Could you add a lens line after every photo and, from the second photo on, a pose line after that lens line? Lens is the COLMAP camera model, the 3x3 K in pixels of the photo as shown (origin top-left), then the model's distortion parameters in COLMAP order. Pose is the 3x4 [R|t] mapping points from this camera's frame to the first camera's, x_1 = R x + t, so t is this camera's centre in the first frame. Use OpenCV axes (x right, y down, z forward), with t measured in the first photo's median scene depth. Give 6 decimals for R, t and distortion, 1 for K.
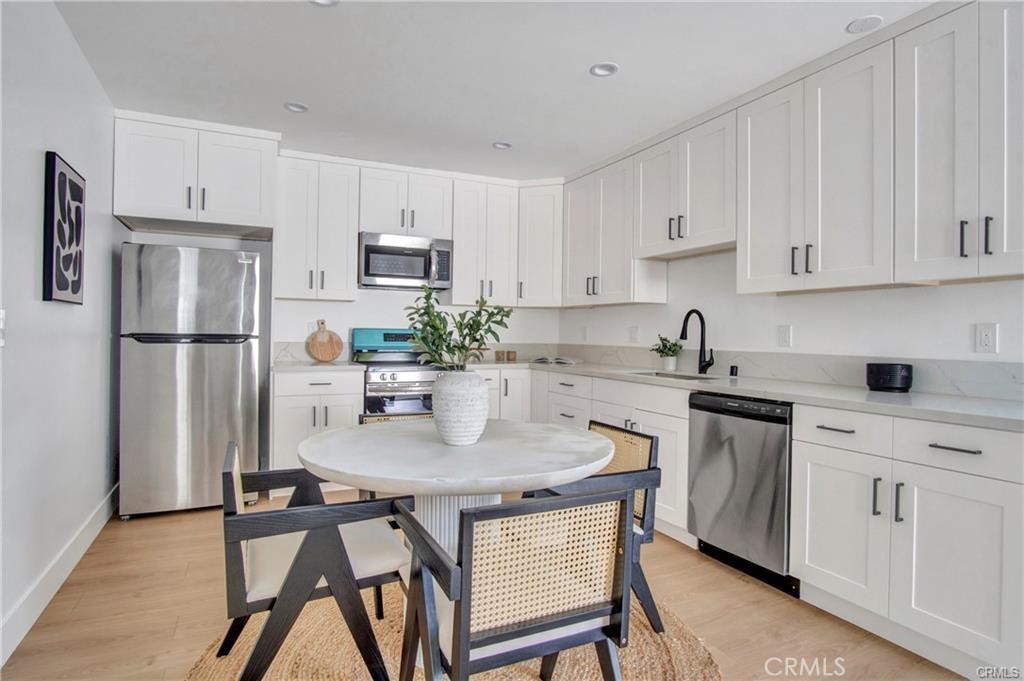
lens RADIAL K [[556.4, 0, 510.0], [0, 556.4, 340.2], [0, 0, 1]] dist [-0.023339, 0.000187]
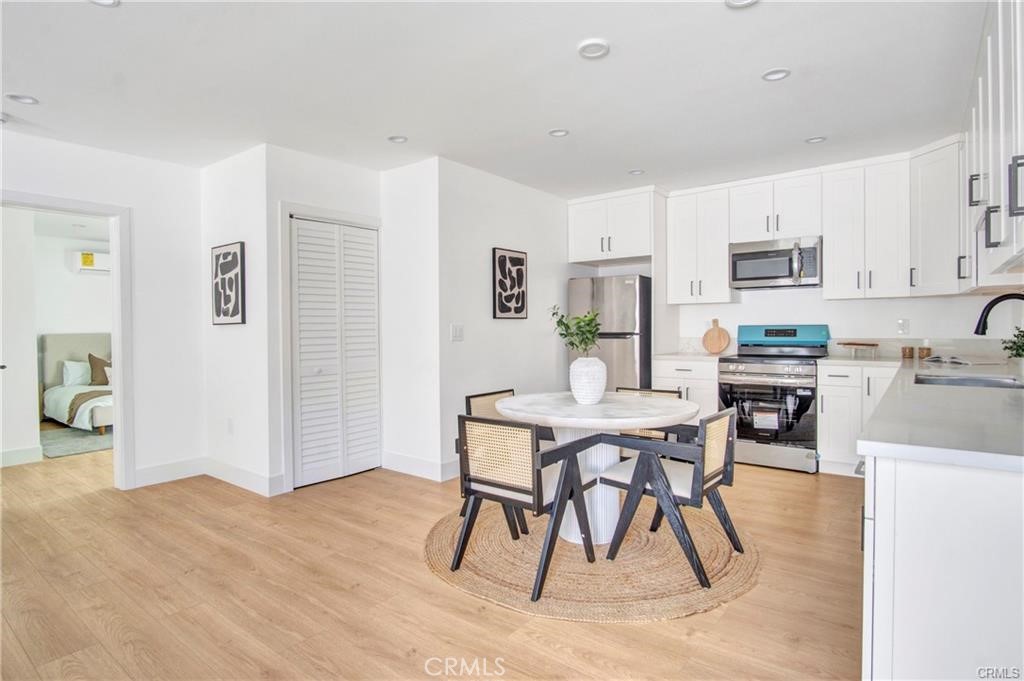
lens RADIAL K [[556.4, 0, 513.3], [0, 556.4, 337.2], [0, 0, 1]] dist [-0.023339, 0.000187]
pose [[0.430363, 0.001711, -0.902654, 0.704037], [0.007081, 0.999961, 0.005271, -0.007372], [0.902628, -0.008660, 0.430334, 0.092065]]
